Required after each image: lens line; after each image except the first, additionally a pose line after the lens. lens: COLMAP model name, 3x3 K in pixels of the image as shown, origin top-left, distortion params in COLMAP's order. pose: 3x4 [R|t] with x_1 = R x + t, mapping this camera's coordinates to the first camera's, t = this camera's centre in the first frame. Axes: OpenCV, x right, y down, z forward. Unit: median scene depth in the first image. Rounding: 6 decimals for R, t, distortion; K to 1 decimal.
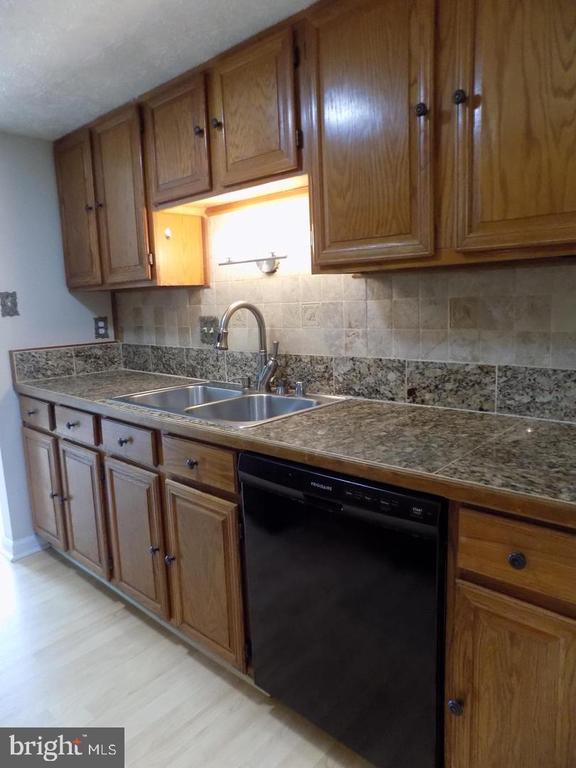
lens RADIAL K [[519.2, 0, 288.0], [0, 519.2, 384.0], [0, 0, 1]] dist [-0.067065, 0.061962]
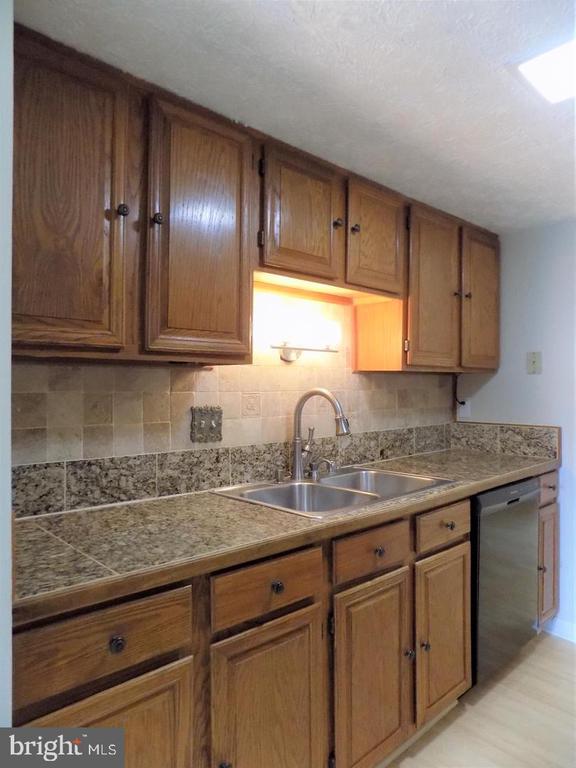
lens RADIAL K [[519.2, 0, 288.0], [0, 519.2, 384.0], [0, 0, 1]] dist [-0.067065, 0.061962]
pose [[0.080352, 0.038937, 0.996006, -1.109267], [0.158759, 0.985981, -0.051353, -0.126183], [-0.984042, 0.162251, 0.073044, 0.991009]]
